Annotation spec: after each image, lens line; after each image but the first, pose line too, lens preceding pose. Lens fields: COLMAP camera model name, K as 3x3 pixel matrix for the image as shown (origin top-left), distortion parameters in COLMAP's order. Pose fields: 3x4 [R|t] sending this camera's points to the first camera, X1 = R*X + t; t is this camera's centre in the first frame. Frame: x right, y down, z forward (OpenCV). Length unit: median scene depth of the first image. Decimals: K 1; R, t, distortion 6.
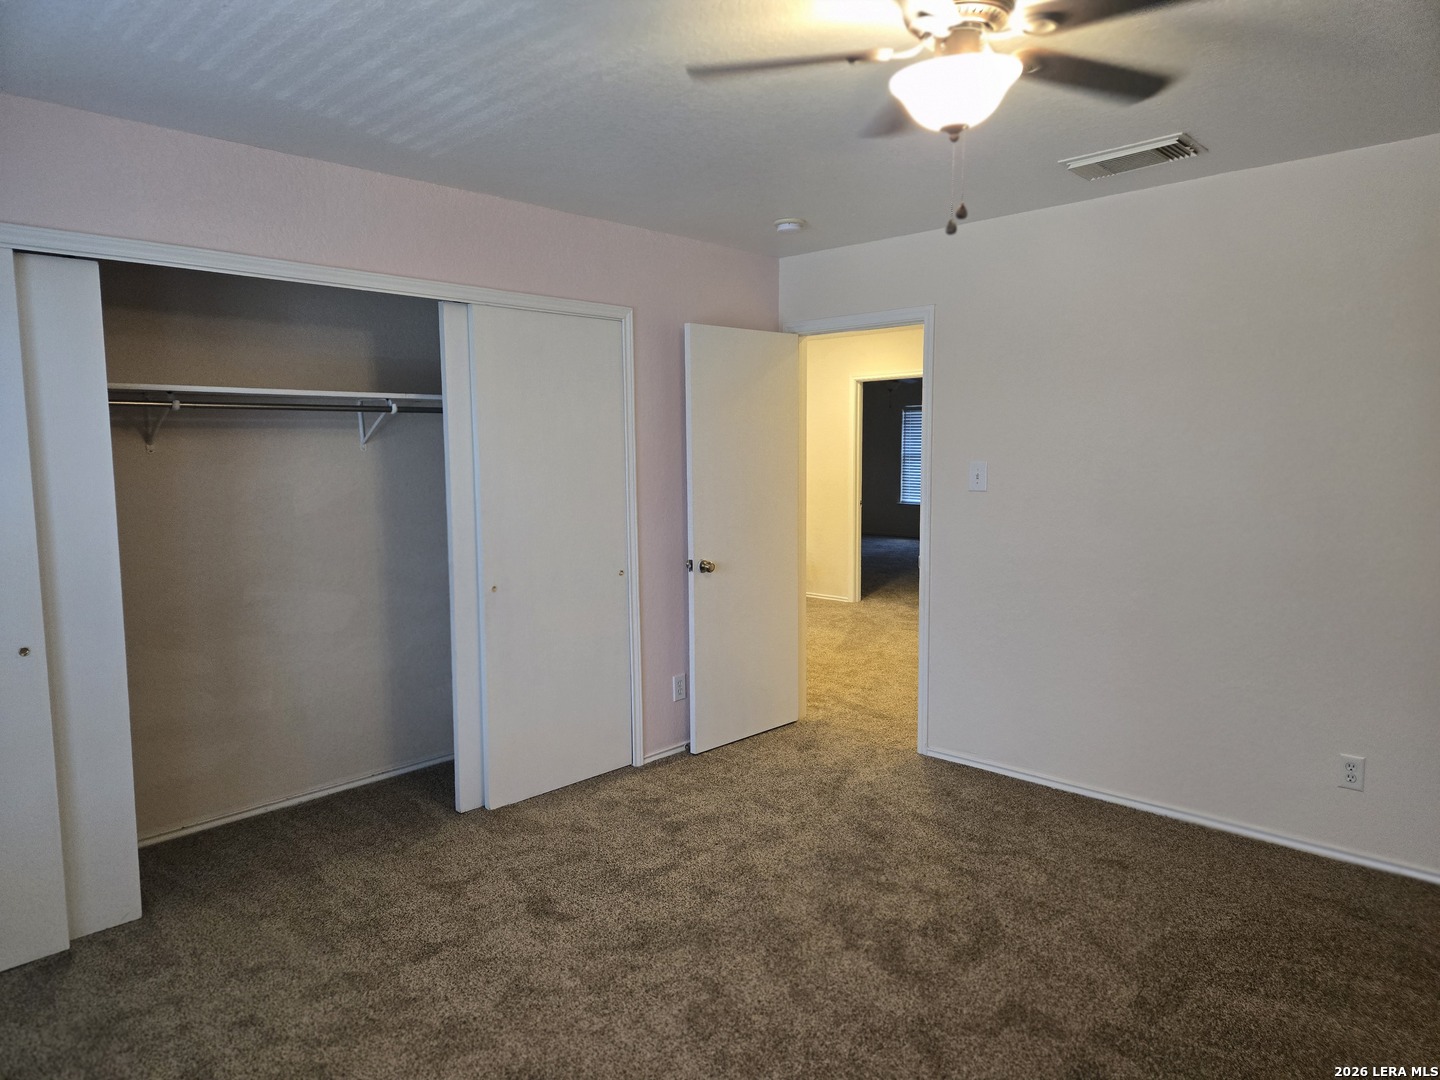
lens RADIAL K [[947.3, 0, 723.0], [0, 947.3, 531.9], [0, 0, 1]] dist [0.078624, -0.065498]
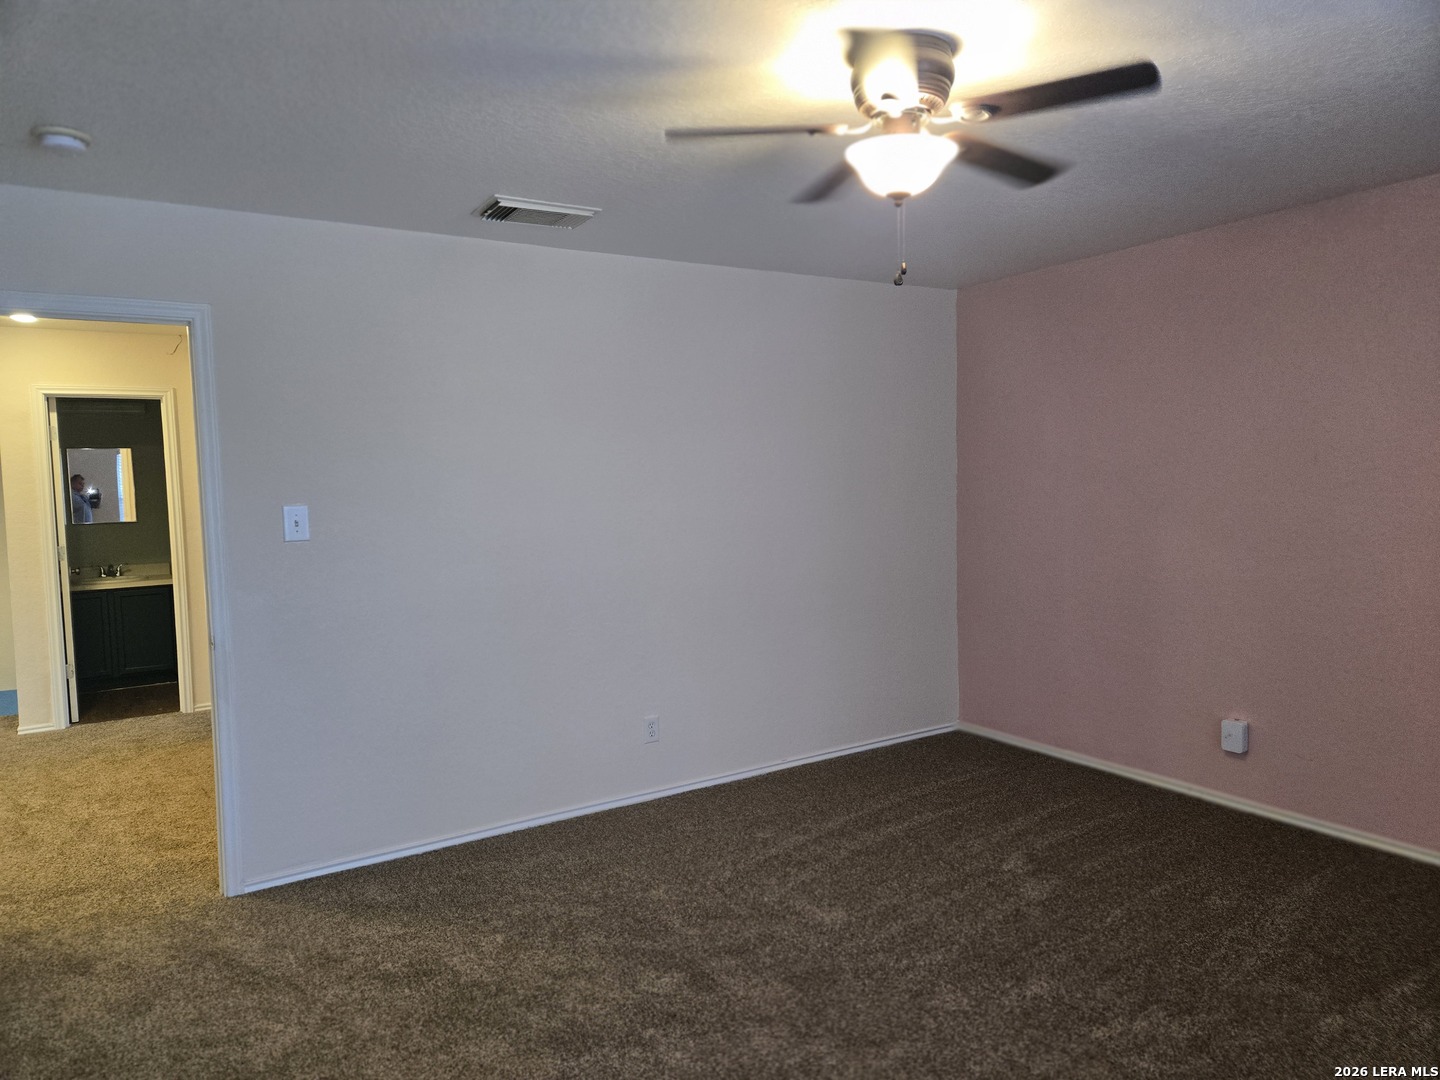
lens RADIAL K [[947.3, 0, 723.0], [0, 947.3, 531.9], [0, 0, 1]] dist [0.078624, -0.065498]
pose [[0.268156, -0.060293, 0.961487, -0.445755], [0.109112, 0.993518, 0.031871, -0.038778], [-0.957177, 0.096363, 0.272996, 0.432450]]
